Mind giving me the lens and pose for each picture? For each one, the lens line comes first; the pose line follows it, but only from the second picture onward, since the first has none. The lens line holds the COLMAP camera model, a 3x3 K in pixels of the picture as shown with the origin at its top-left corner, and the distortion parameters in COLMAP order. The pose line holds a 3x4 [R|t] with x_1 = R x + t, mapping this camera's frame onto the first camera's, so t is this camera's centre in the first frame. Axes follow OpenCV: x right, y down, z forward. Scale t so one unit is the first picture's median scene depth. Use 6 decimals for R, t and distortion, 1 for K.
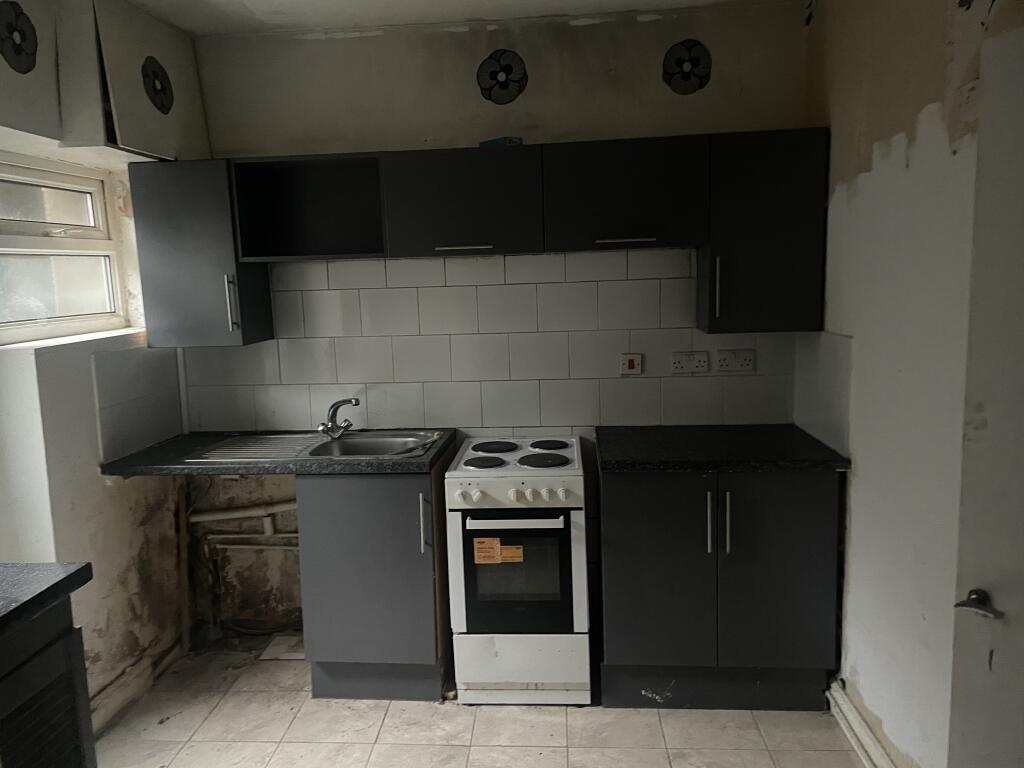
lens RADIAL K [[779.5, 0, 515.1], [0, 779.5, 380.3], [0, 0, 1]] dist [0.076119, -0.074999]
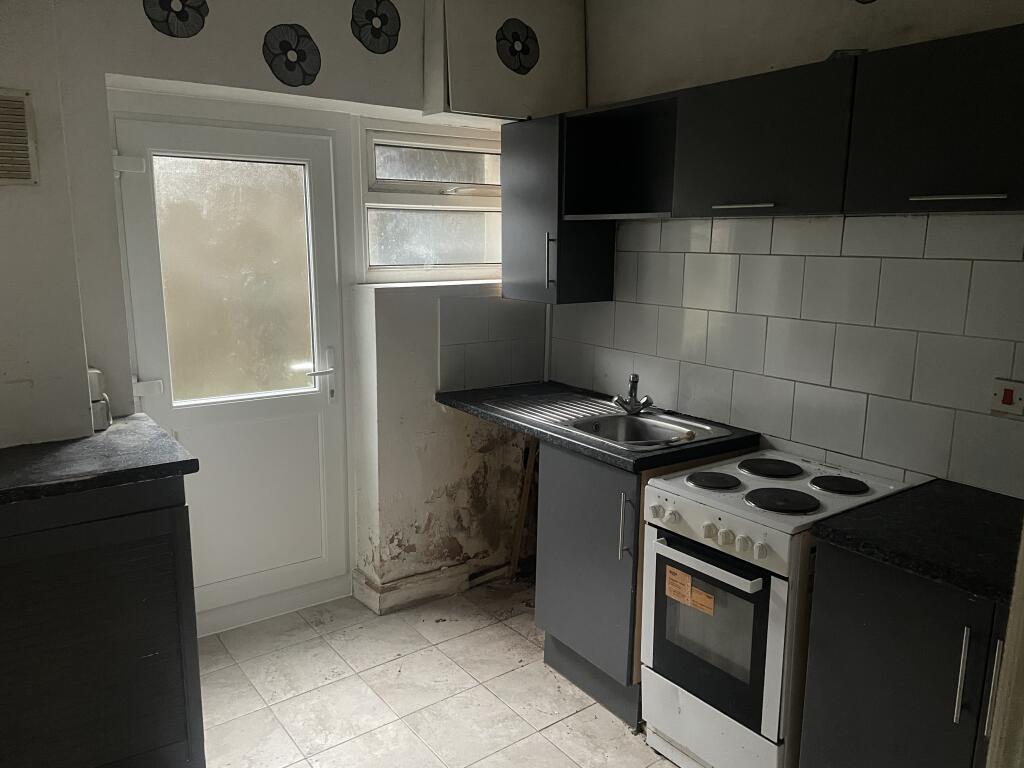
lens RADIAL K [[779.5, 0, 511.6], [0, 779.5, 390.4], [0, 0, 1]] dist [0.076119, -0.074999]
pose [[0.648291, 0.186623, -0.738167, 0.390840], [-0.133620, 0.982336, 0.131002, -0.060921], [0.749576, 0.013706, 0.661776, 0.307705]]
